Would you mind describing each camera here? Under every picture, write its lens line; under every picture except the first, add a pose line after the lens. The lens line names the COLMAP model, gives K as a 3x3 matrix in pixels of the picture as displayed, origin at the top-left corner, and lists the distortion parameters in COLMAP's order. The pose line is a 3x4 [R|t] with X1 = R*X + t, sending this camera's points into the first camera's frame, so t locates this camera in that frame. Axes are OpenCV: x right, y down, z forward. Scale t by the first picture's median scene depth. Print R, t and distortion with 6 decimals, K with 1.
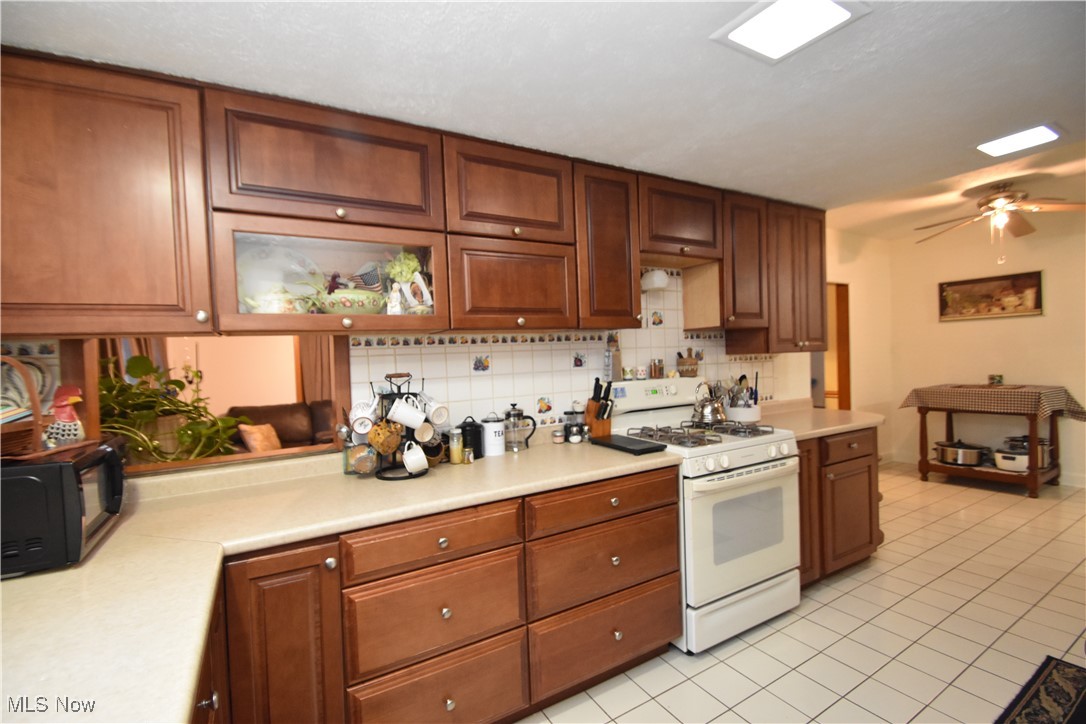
lens RADIAL K [[477.4, 0, 541.3], [0, 477.4, 369.6], [0, 0, 1]] dist [0.009675, -0.005577]
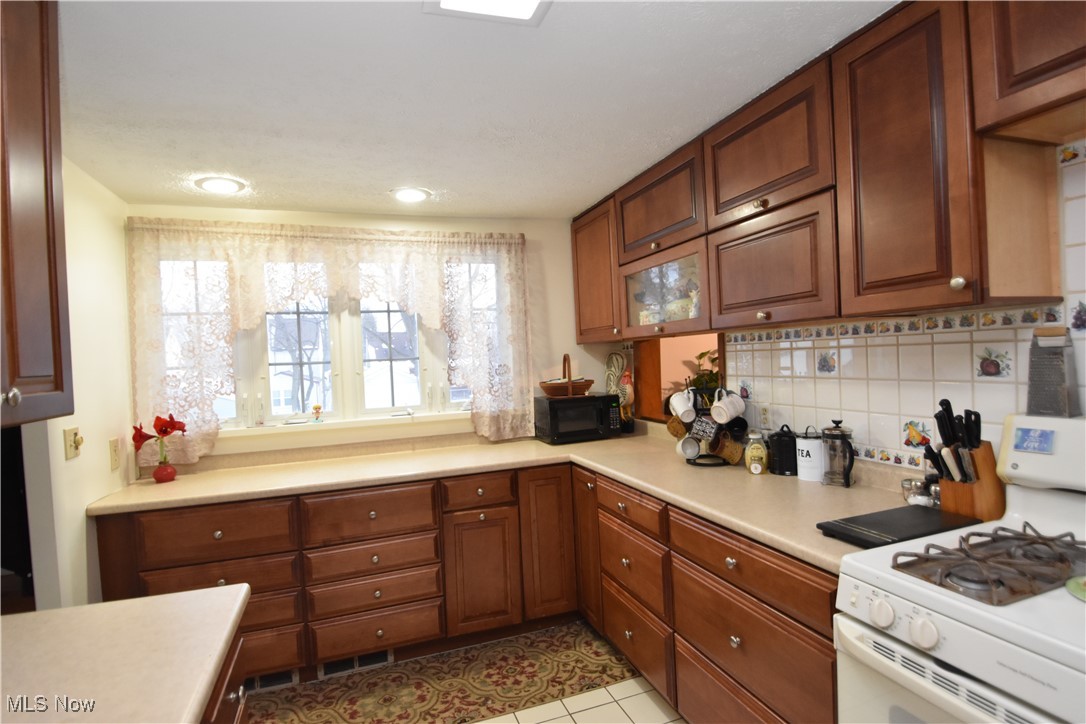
lens RADIAL K [[547.5, 0, 529.1], [0, 547.5, 370.6], [0, 0, 1]] dist [-0.001486, 0.000233]
pose [[-0.188256, 0.068147, -0.979753, 1.028358], [0.020024, 0.997649, 0.065544, -0.082847], [0.981916, -0.007279, -0.189178, 0.856703]]
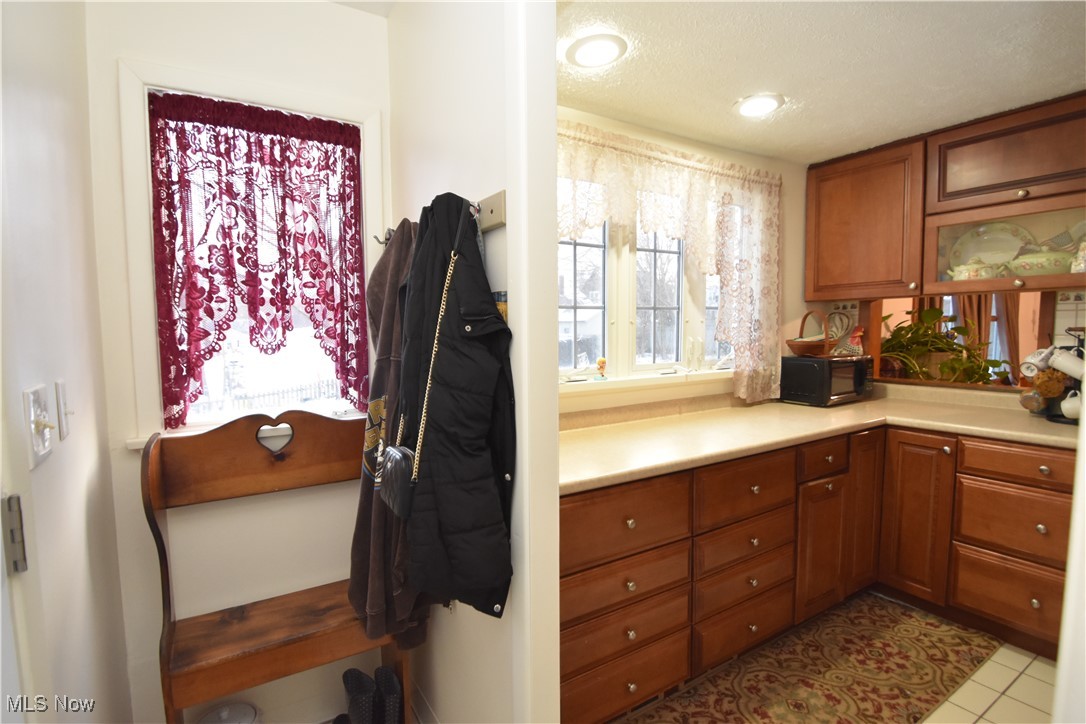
lens RADIAL K [[529.5, 0, 542.3], [0, 529.5, 363.1], [0, 0, 1]] dist [-0.014019, -0.002690]
pose [[0.040024, 0.104143, -0.993757, 0.828306], [-0.021819, 0.994408, 0.103332, -0.005891], [0.998960, 0.017547, 0.042073, -0.251737]]
